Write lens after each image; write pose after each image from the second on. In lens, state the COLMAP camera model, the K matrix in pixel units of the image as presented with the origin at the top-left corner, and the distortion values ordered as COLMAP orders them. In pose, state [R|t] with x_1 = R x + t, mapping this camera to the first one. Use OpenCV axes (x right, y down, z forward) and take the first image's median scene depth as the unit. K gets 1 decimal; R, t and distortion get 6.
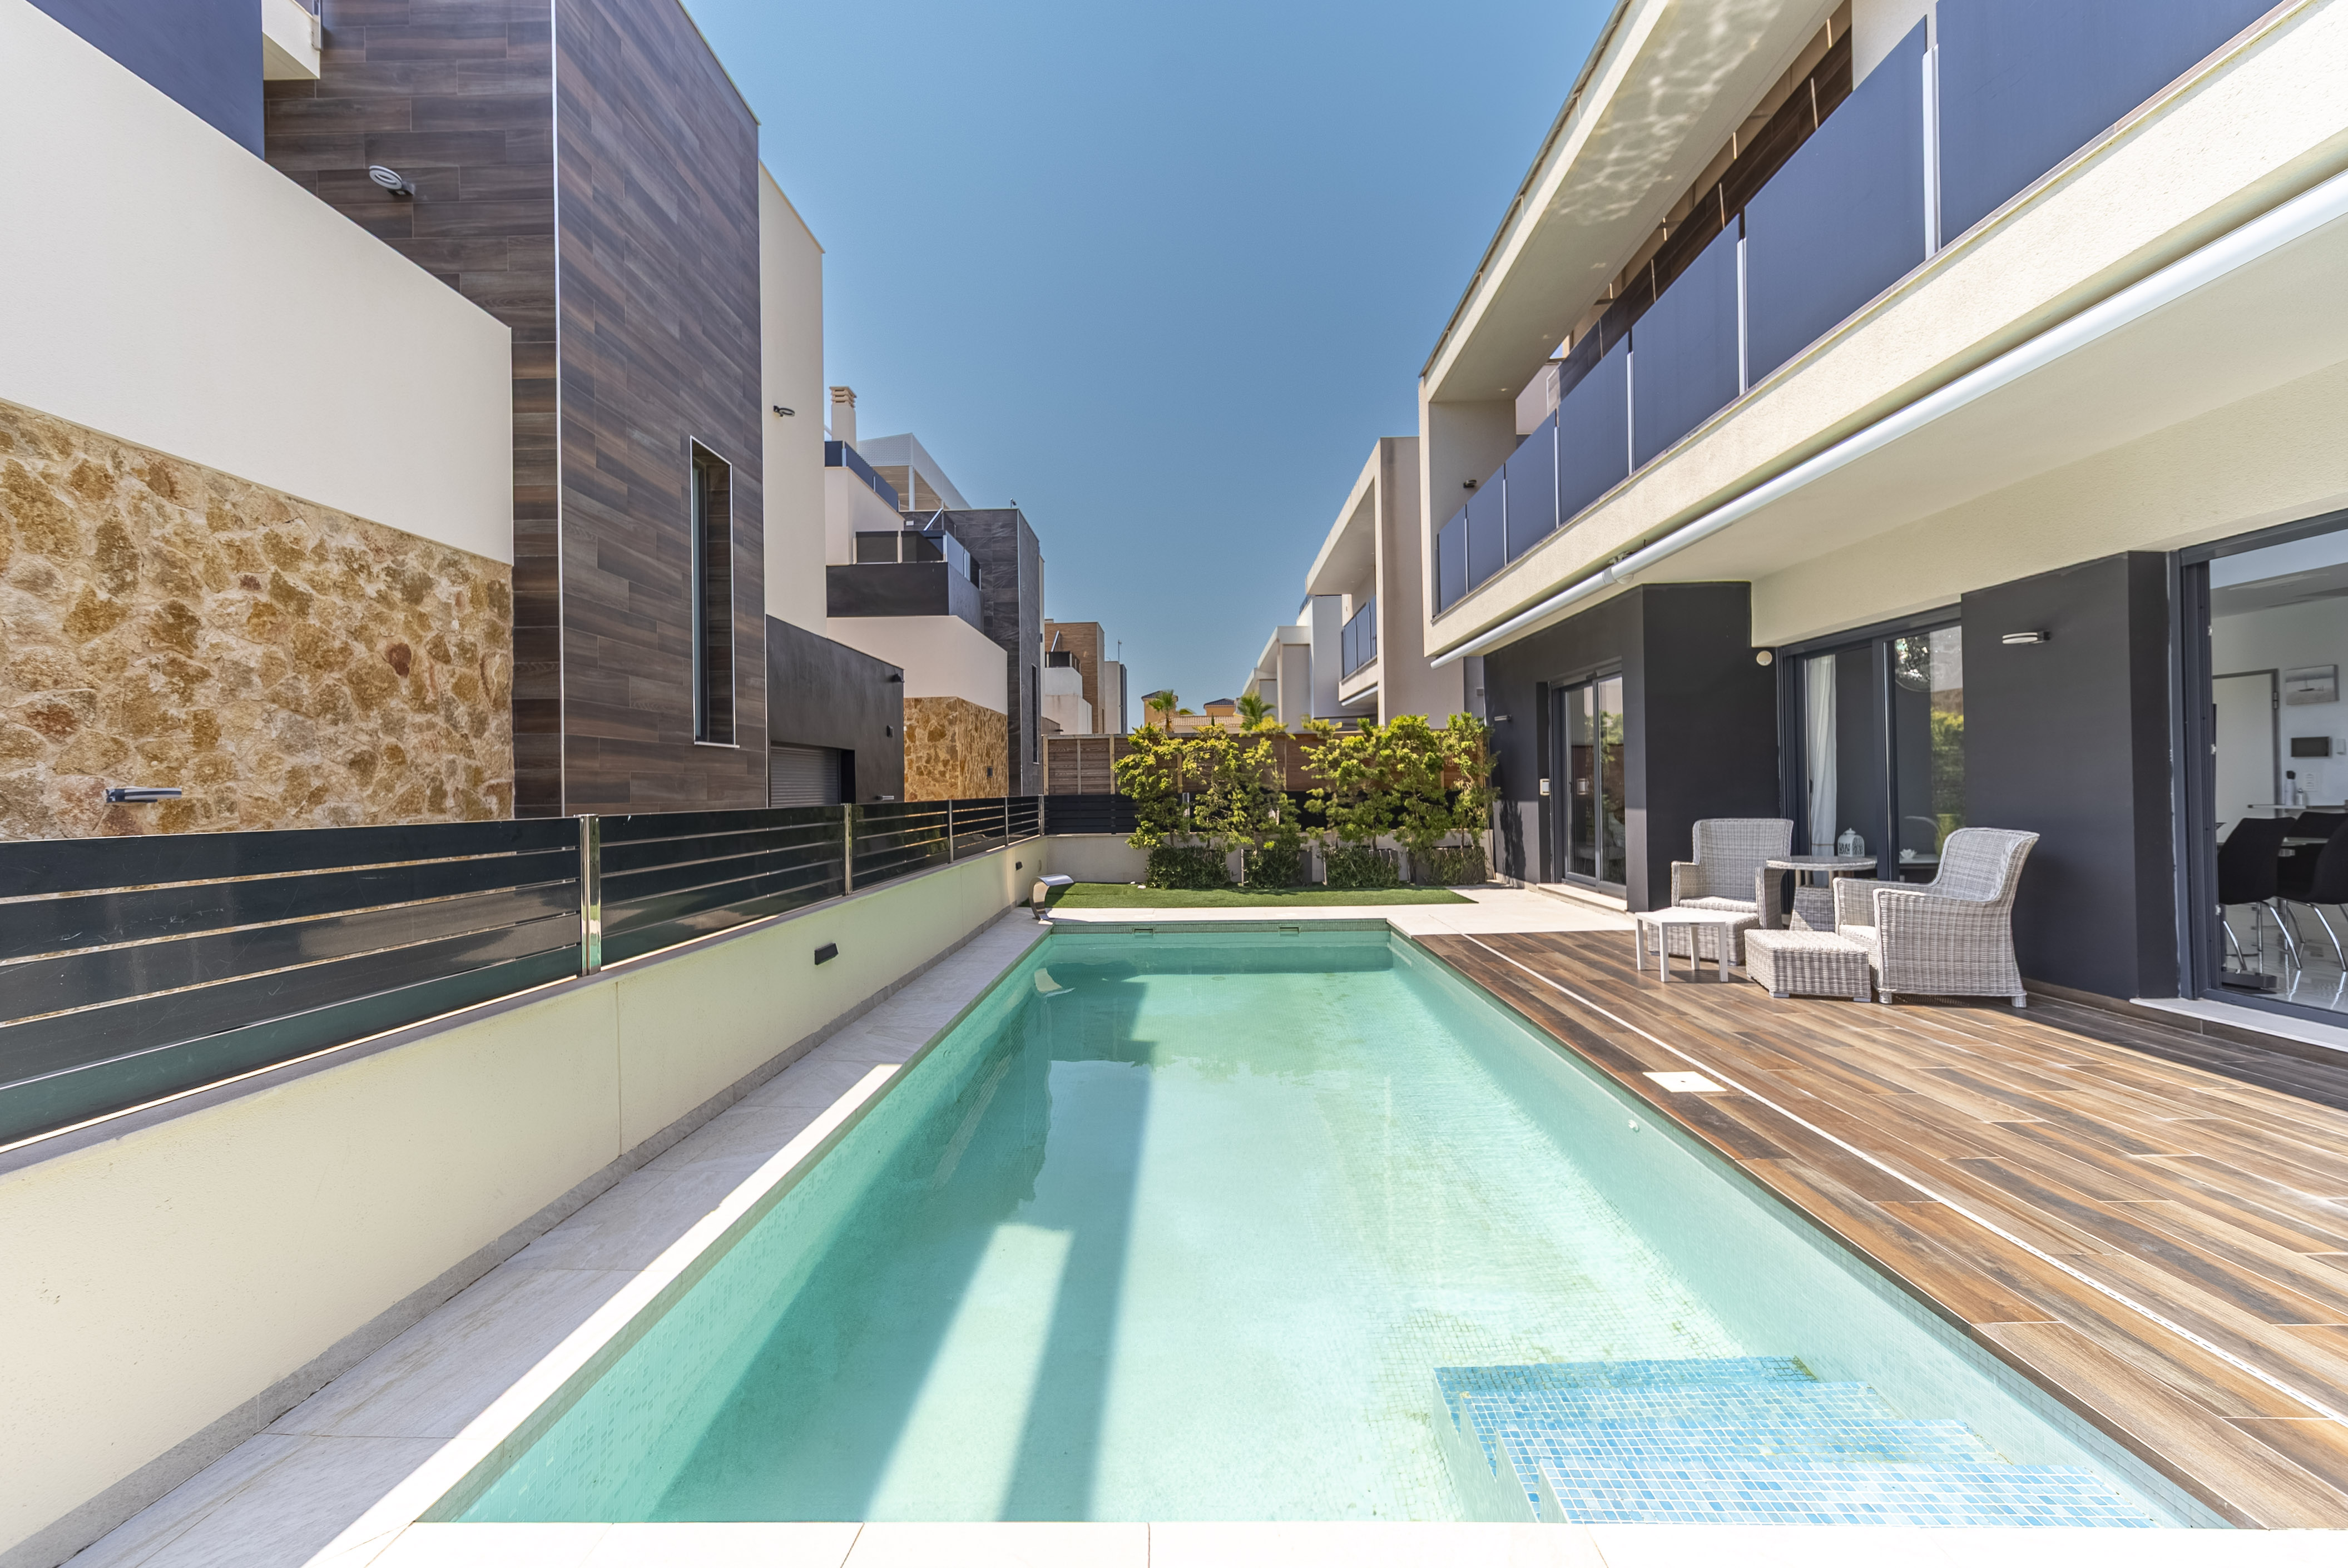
lens RADIAL K [[823.1, 0, 1179.6], [0, 823.1, 781.5], [0, 0, 1]] dist [0.008845, -0.000939]
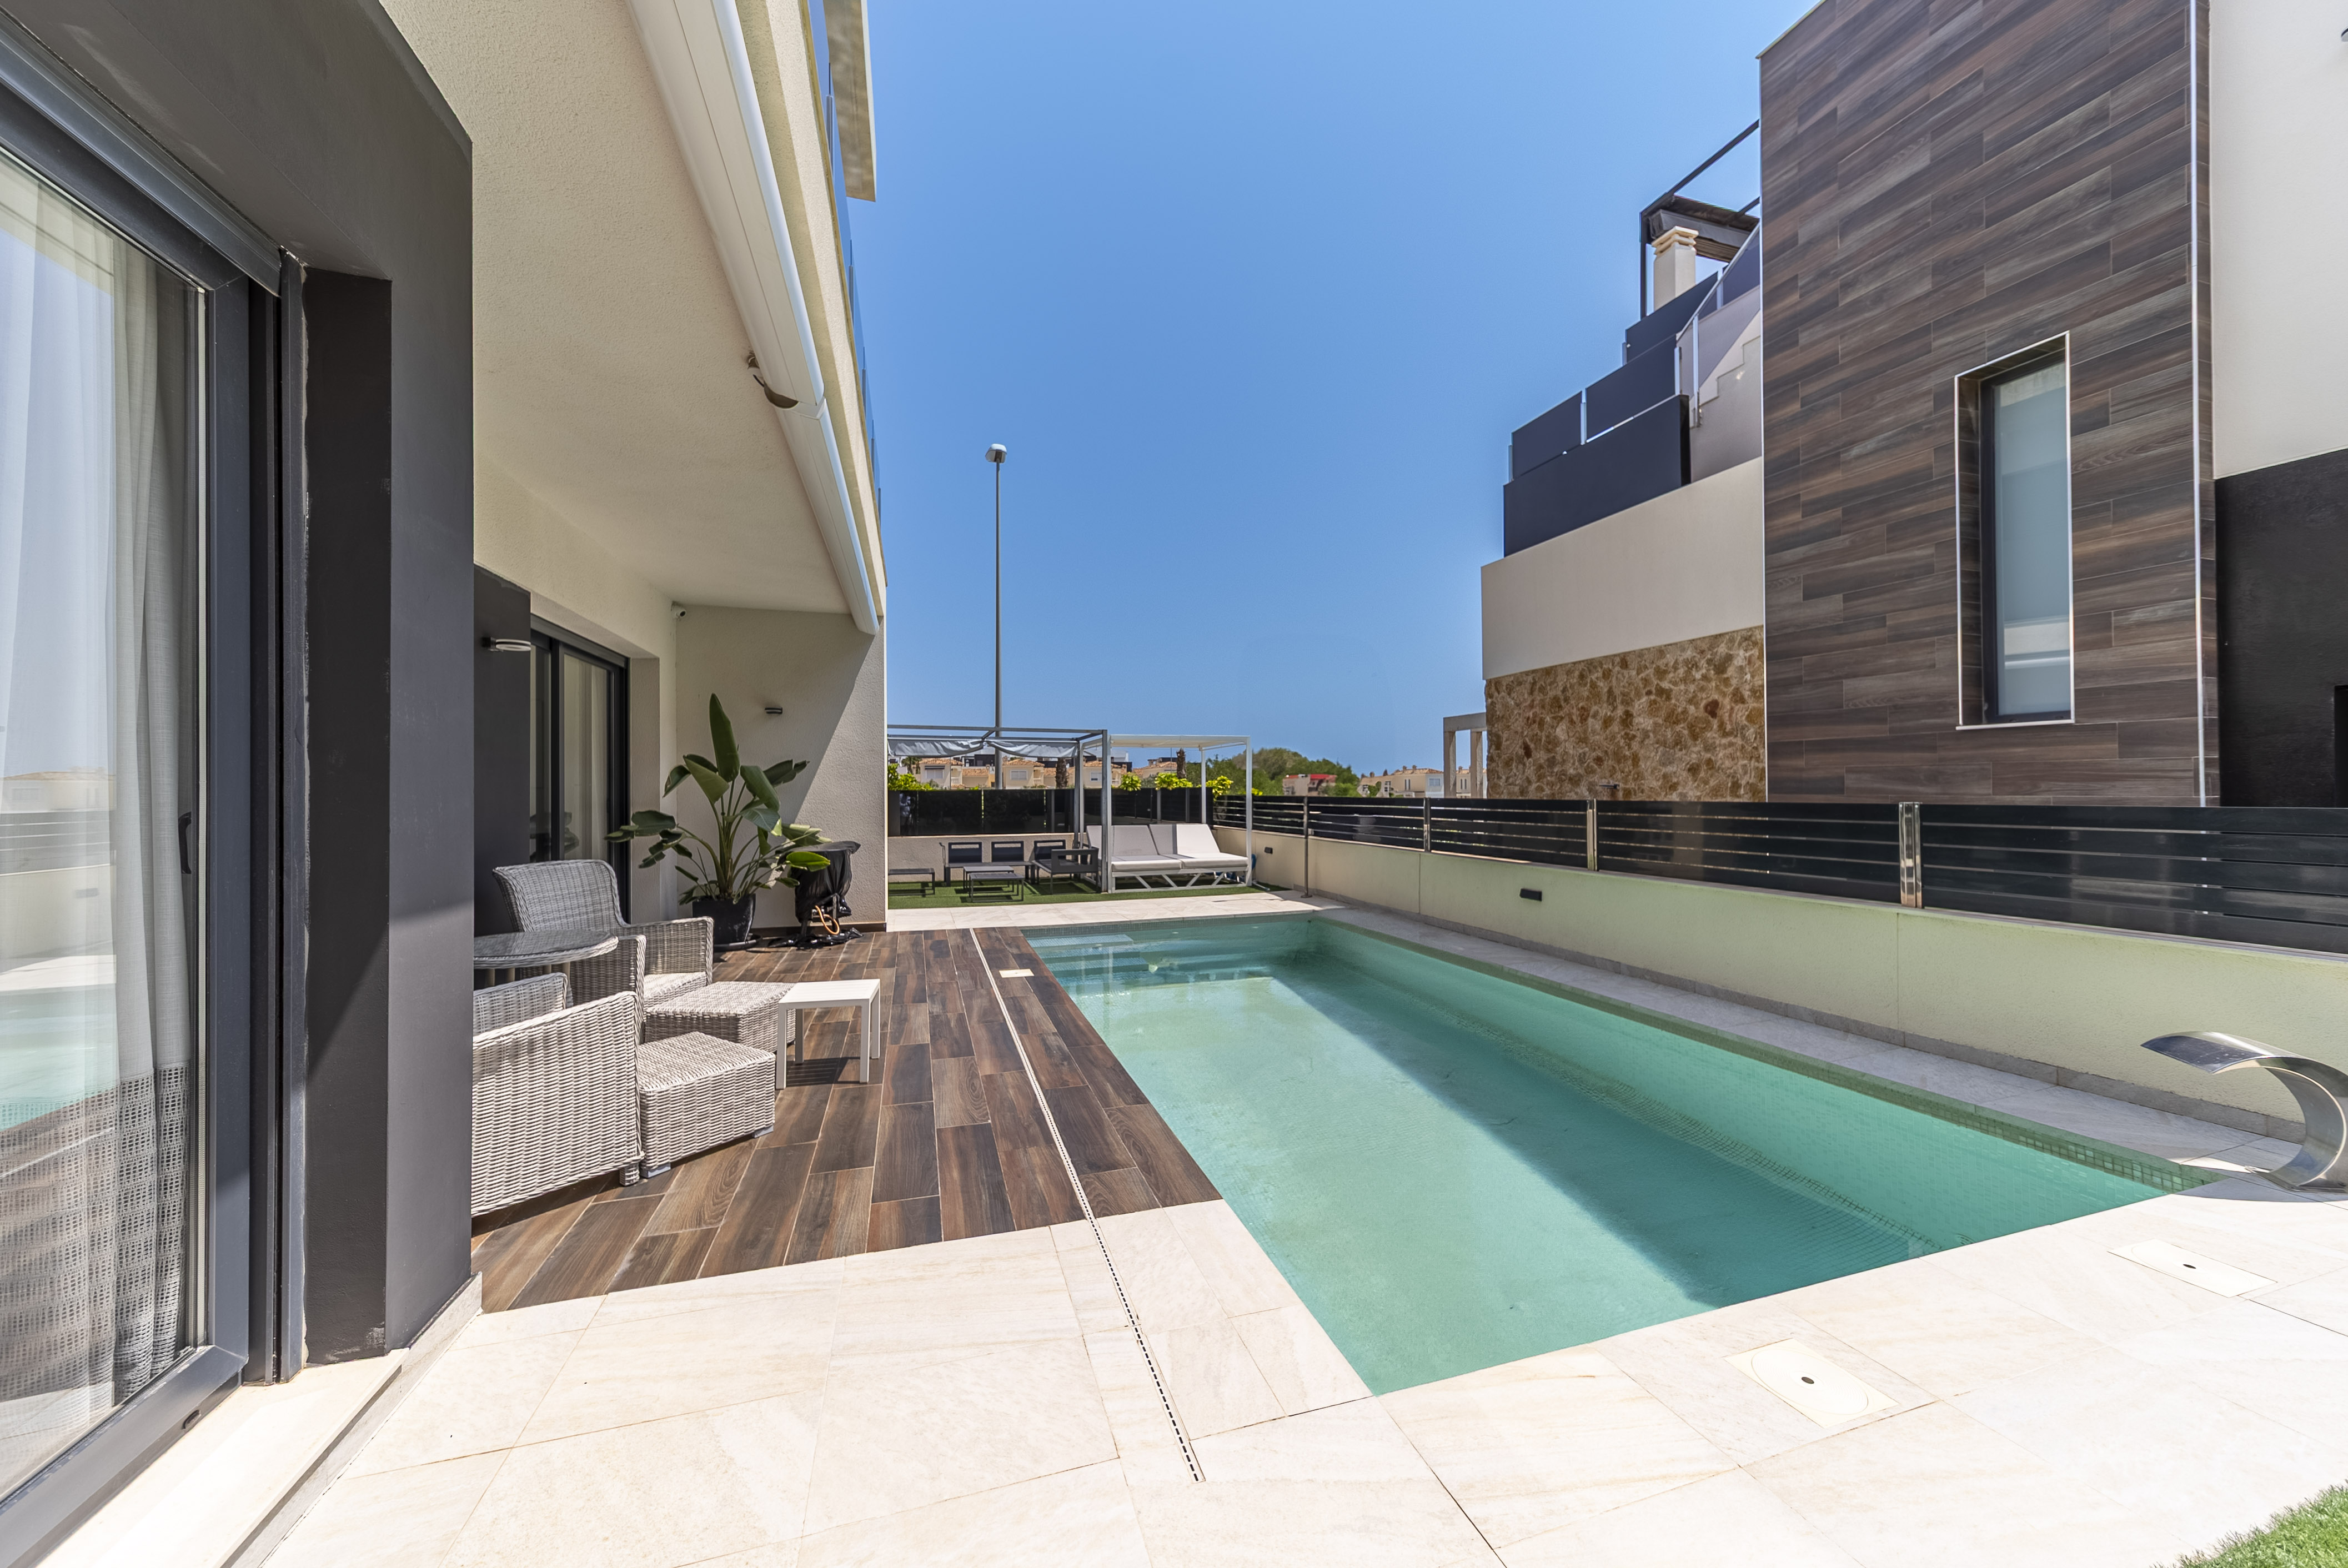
lens RADIAL K [[823.1, 0, 1176.5], [0, 823.1, 783.8], [0, 0, 1]] dist [0.008845, -0.000939]
pose [[-0.944905, 0.020771, -0.326685, 0.666977], [0.025359, 0.999630, -0.009791, -0.000458], [0.326360, -0.017536, -0.945083, 2.146086]]
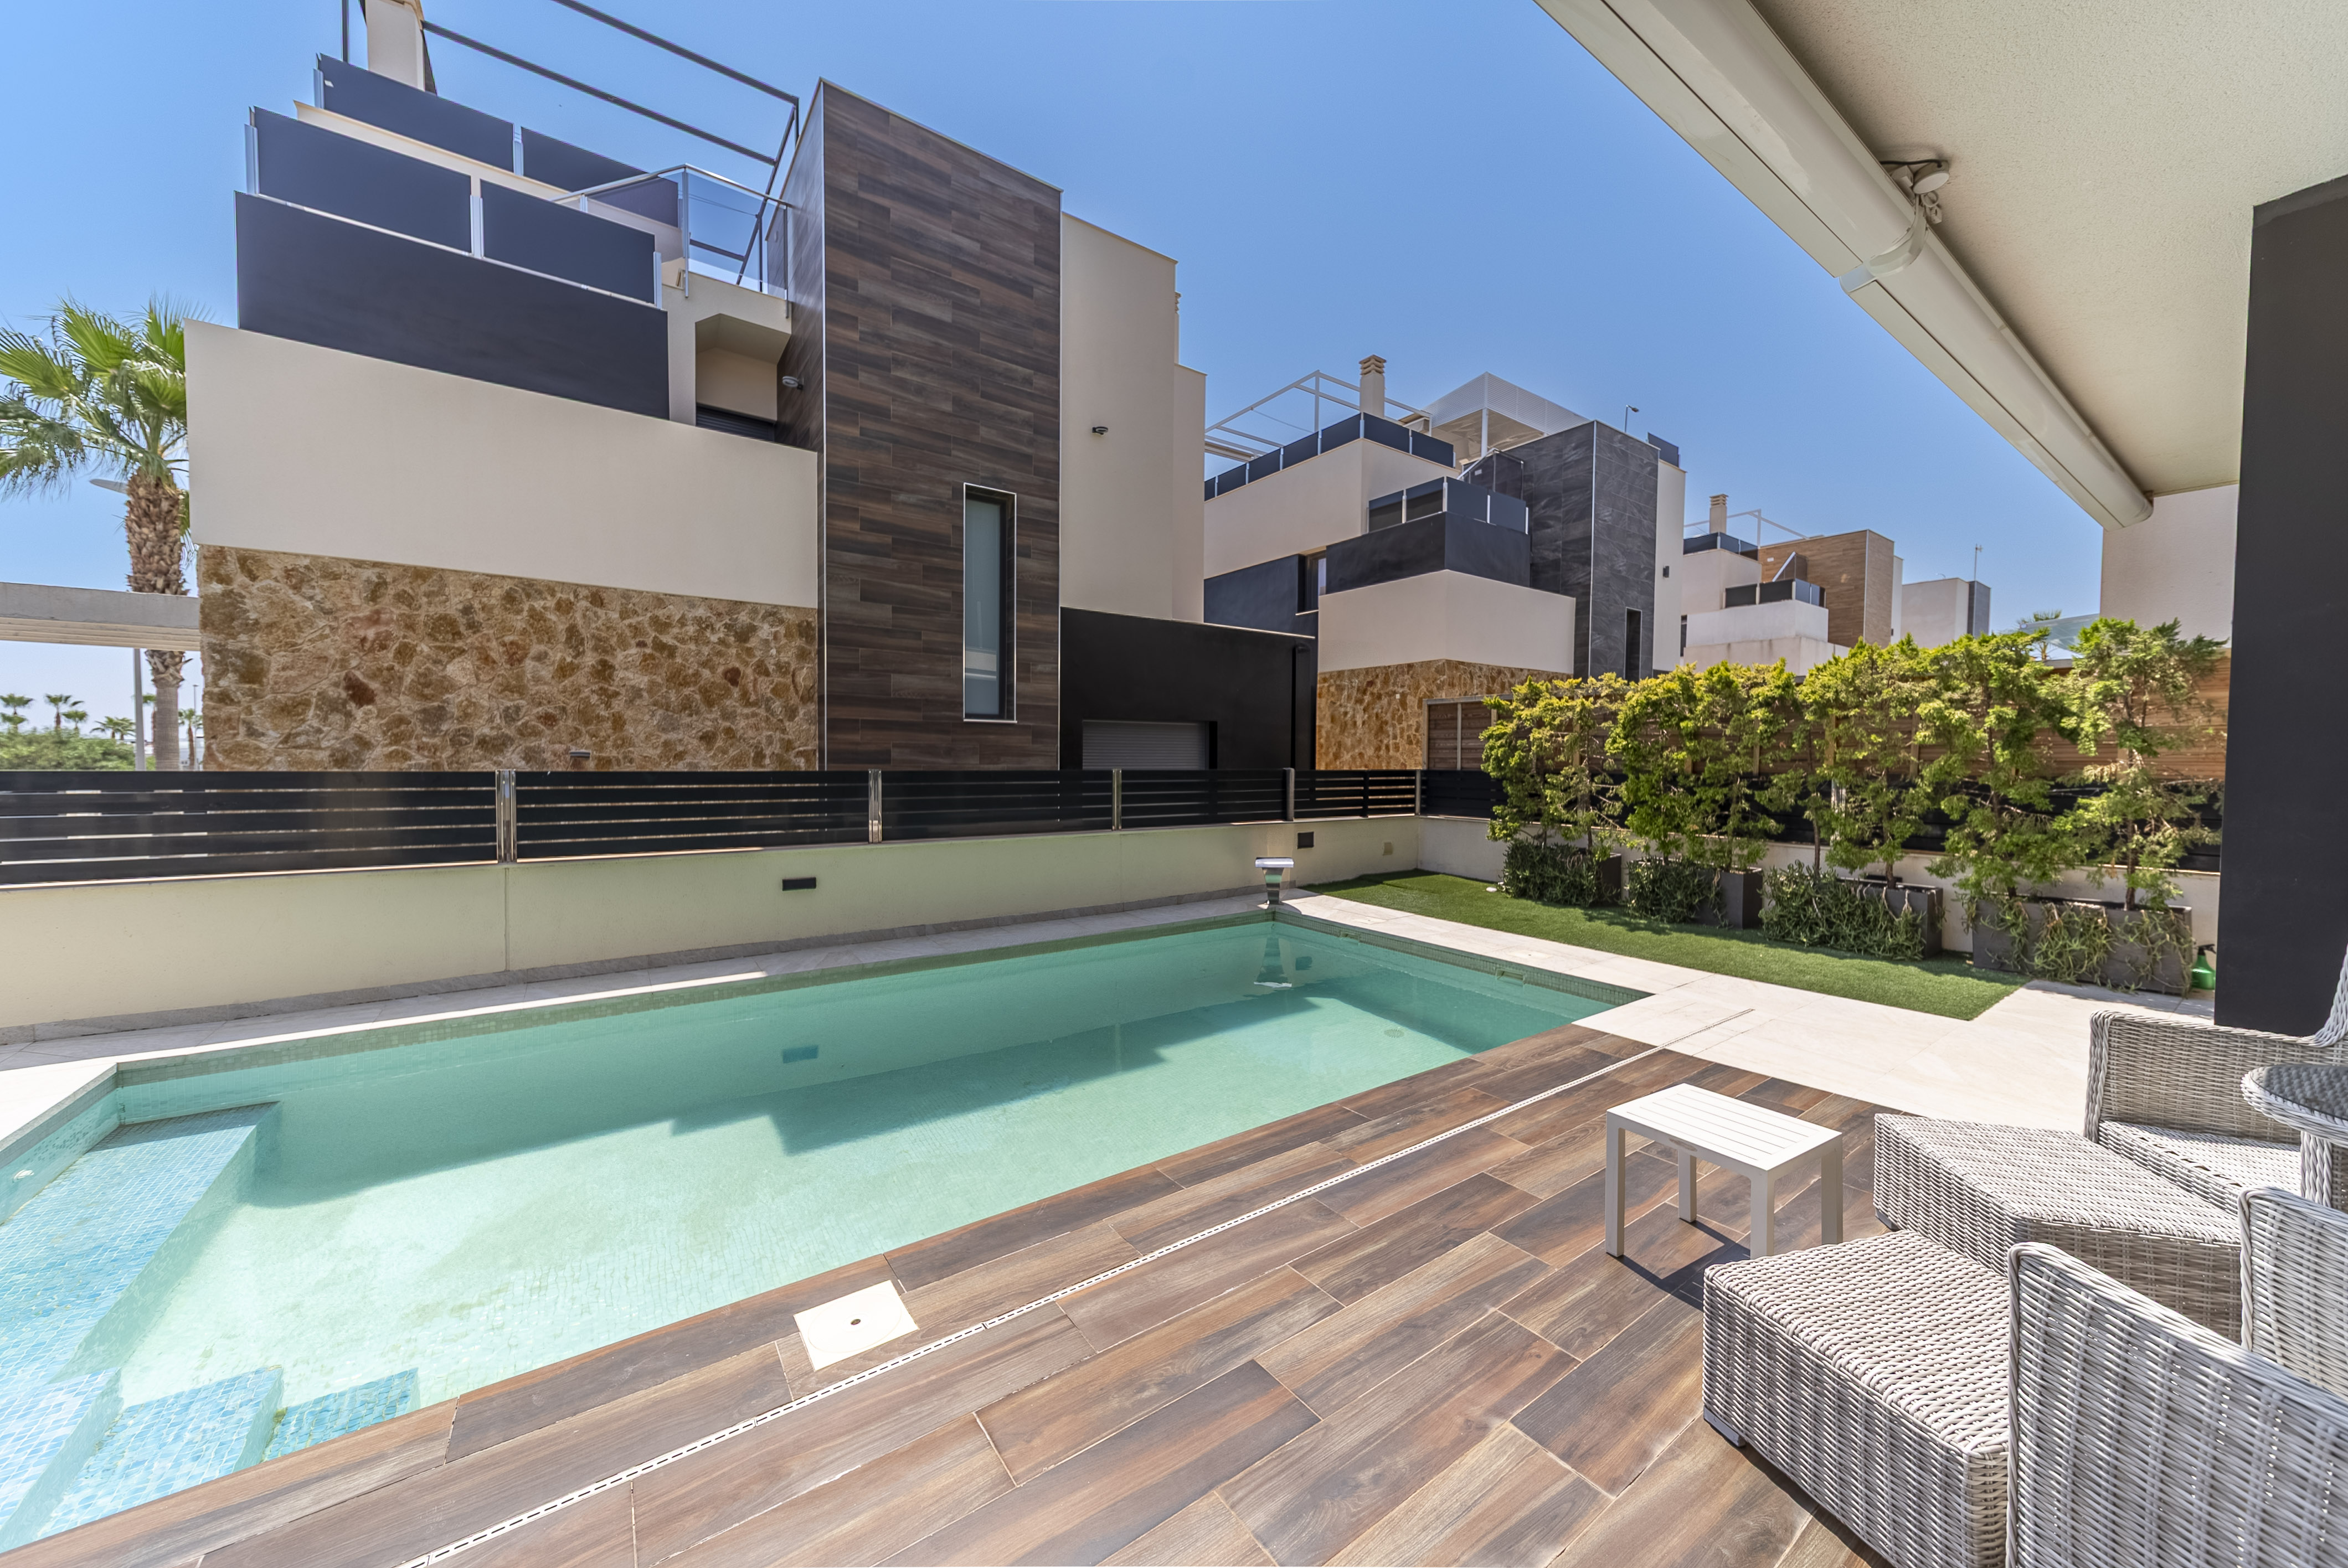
lens RADIAL K [[823.1, 0, 1177.1], [0, 823.1, 780.1], [0, 0, 1]] dist [0.008845, -0.000939]
pose [[0.597651, 0.041242, -0.800695, 0.918345], [-0.010506, 0.998993, 0.043614, -0.016902], [0.801688, -0.017654, 0.597482, 0.671979]]
